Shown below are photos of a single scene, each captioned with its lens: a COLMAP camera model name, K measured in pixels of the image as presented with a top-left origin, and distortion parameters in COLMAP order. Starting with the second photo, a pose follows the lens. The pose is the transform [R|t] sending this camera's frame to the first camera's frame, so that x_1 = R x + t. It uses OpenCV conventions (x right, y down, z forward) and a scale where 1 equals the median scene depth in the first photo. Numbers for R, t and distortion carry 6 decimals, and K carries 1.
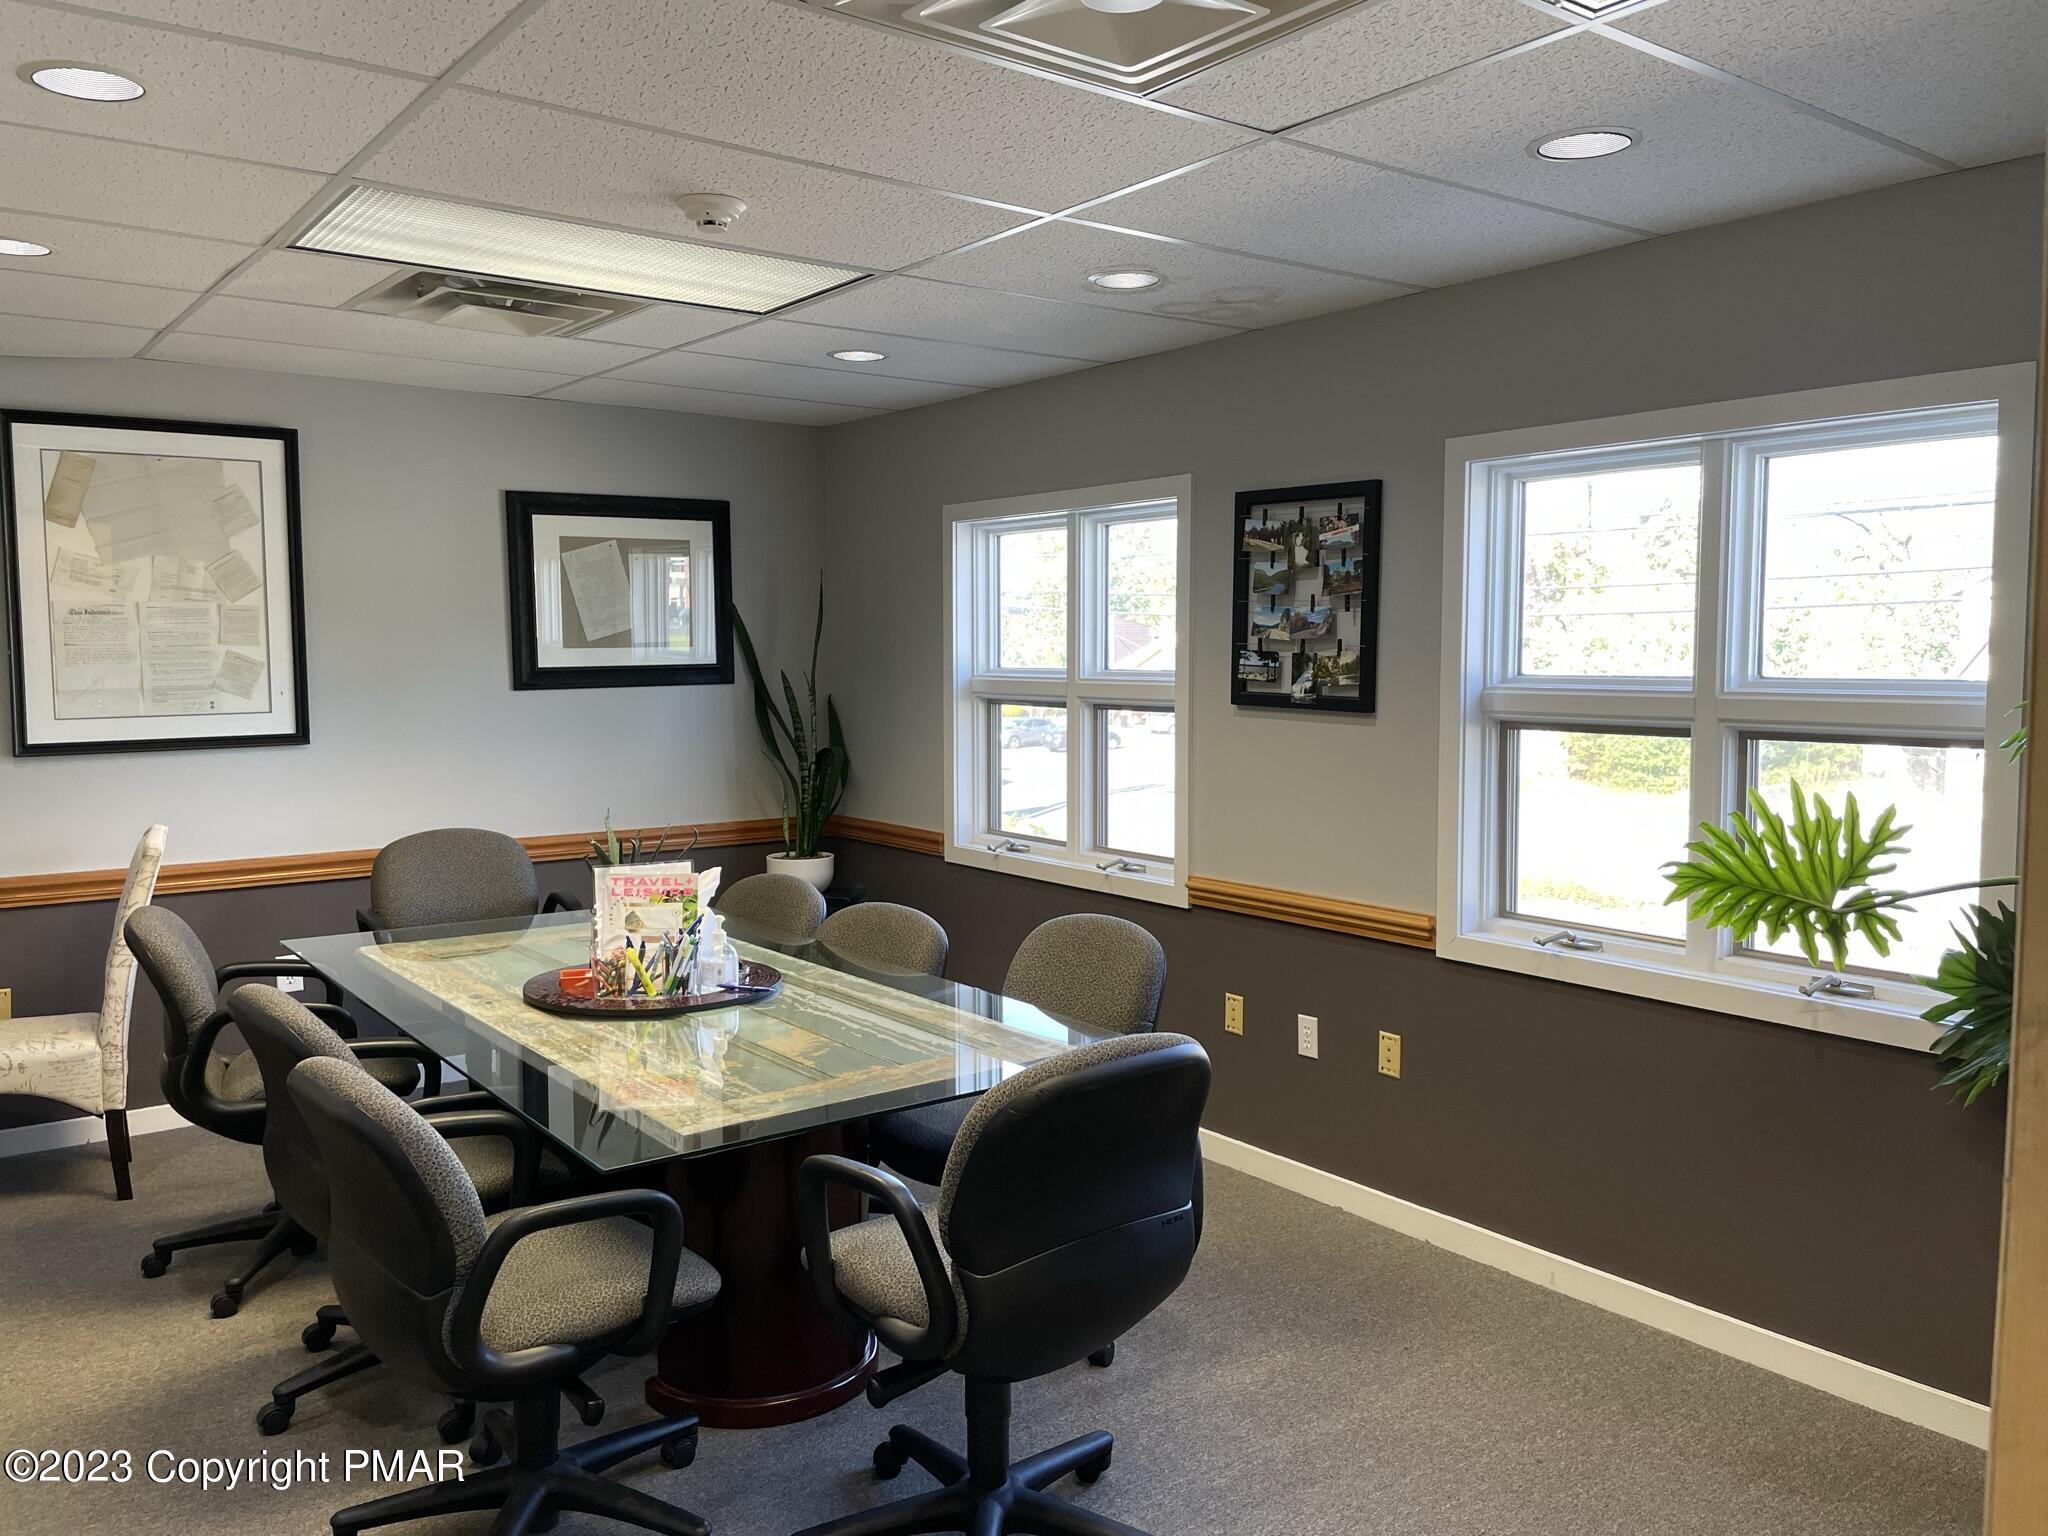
lens RADIAL K [[1551.4, 0, 1010.7], [0, 1551.4, 758.2], [0, 0, 1]] dist [0.073426, -0.102445]
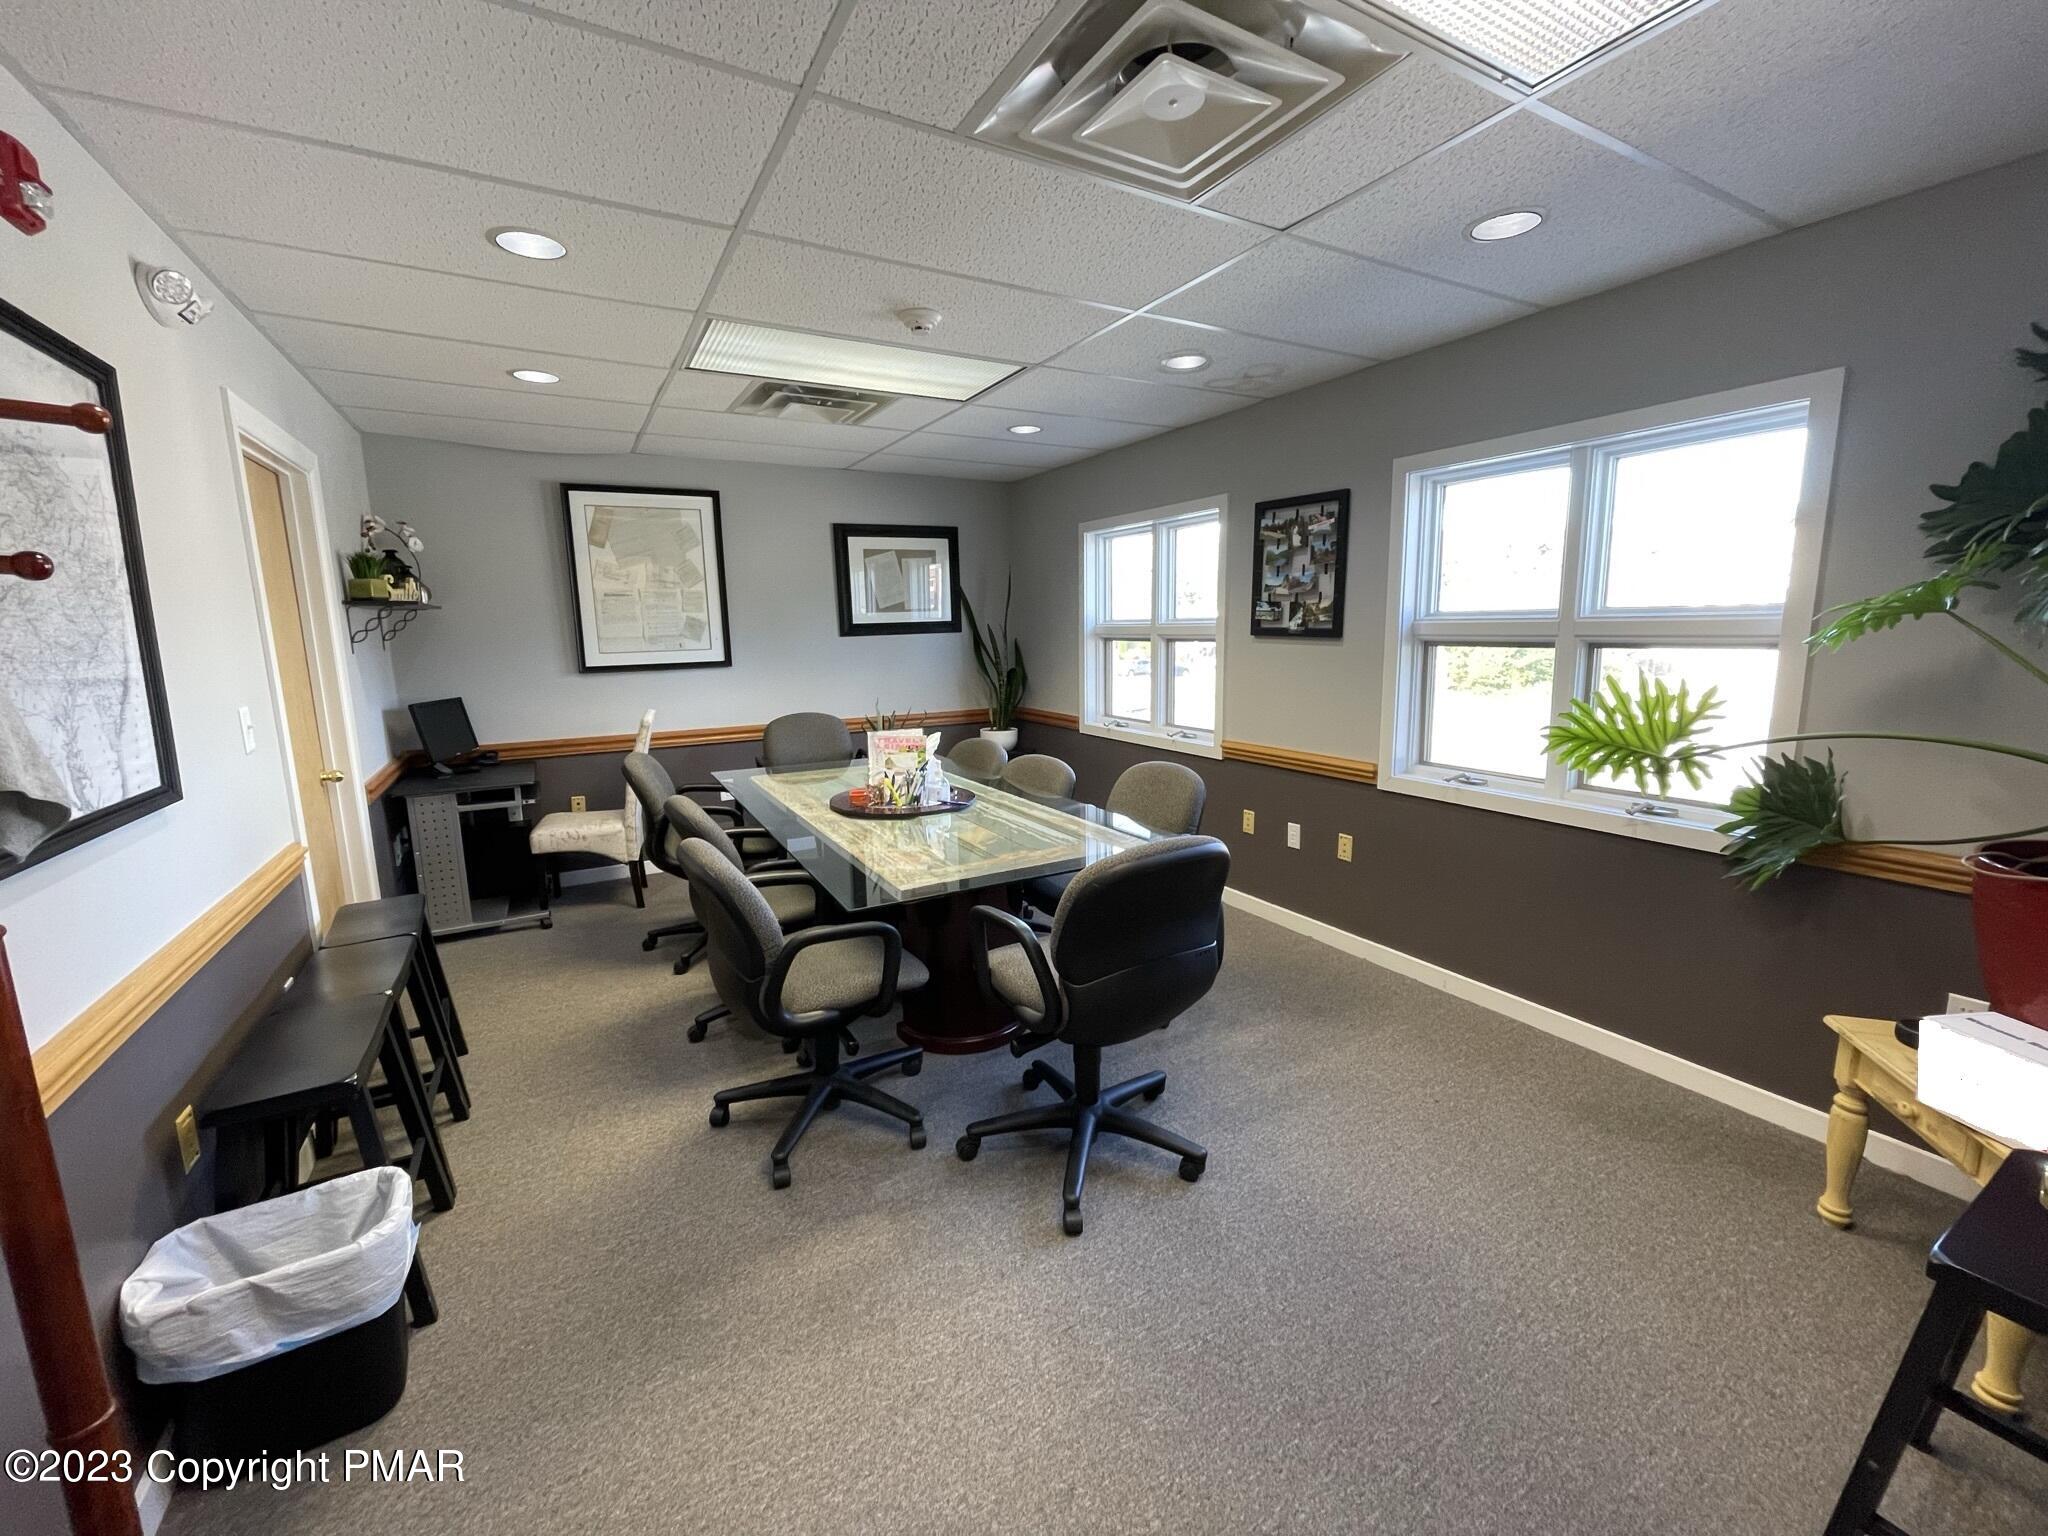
lens RADIAL K [[825.9, 0, 1018.0], [0, 825.9, 753.1], [0, 0, 1]] dist [-0.011090, 0.000675]
pose [[0.990940, 0.005476, -0.134195, 0.020392], [0.005886, 0.996438, 0.084121, 0.018232], [0.134178, -0.084148, 0.987378, 0.122368]]
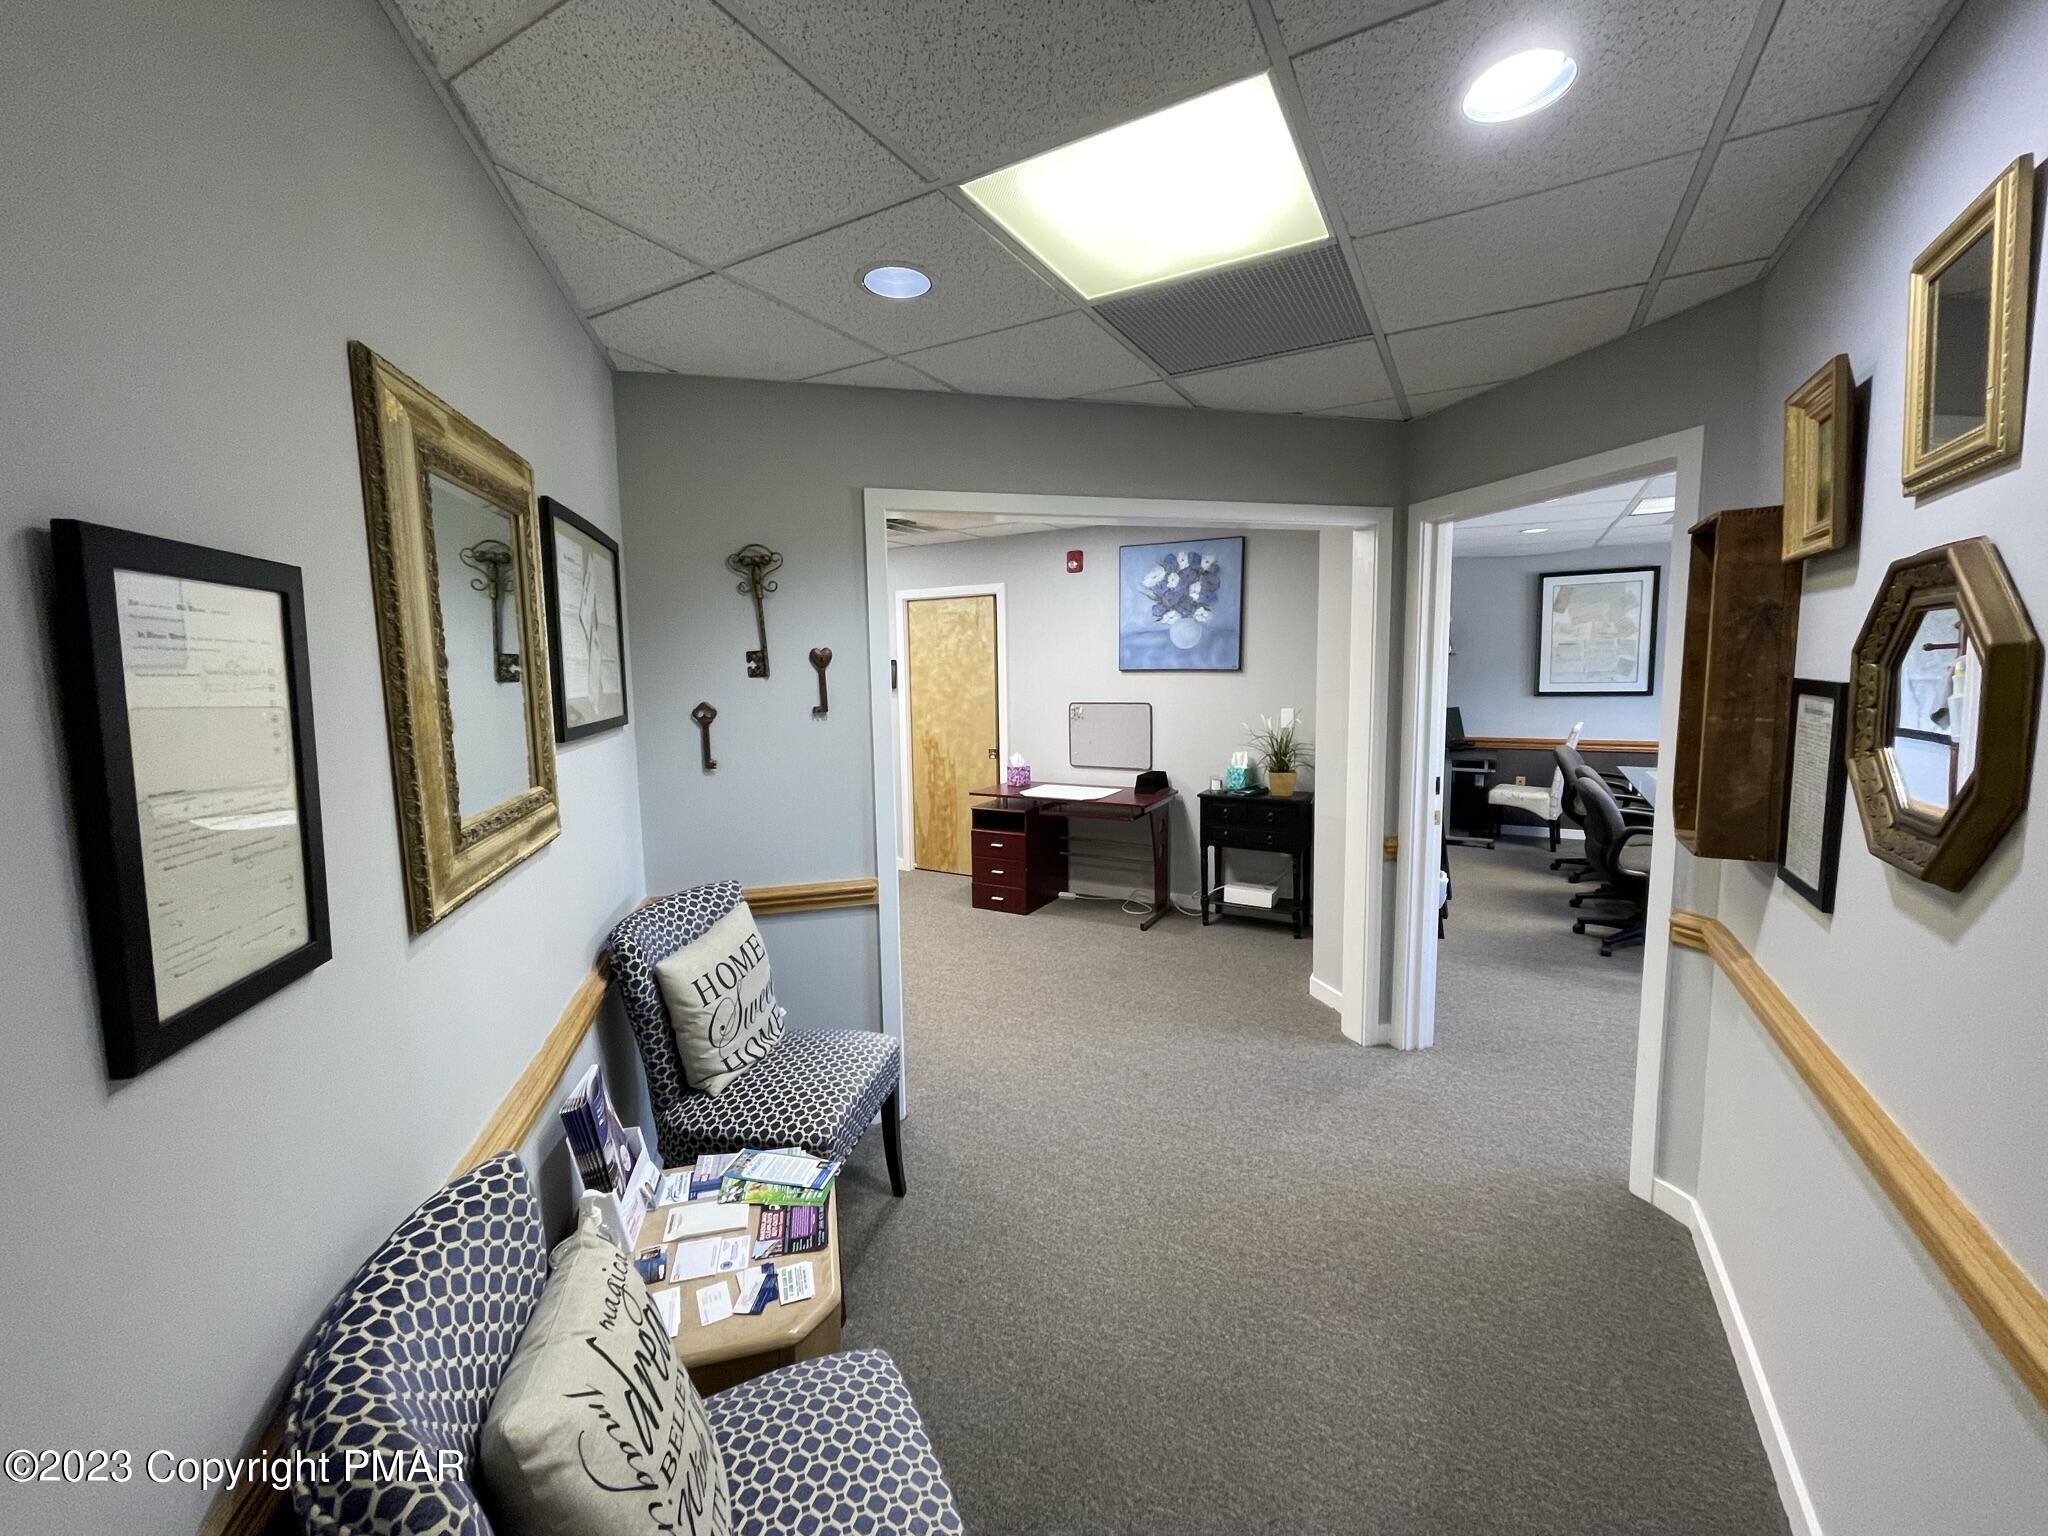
lens RADIAL K [[825.9, 0, 1022.6], [0, 825.9, 758.6], [0, 0, 1]] dist [-0.011090, 0.000675]
pose [[0.390271, 0.094973, -0.915788, 0.495994], [-0.049260, 0.995395, 0.082236, 0.045215], [0.919381, 0.013017, 0.393152, -0.569319]]
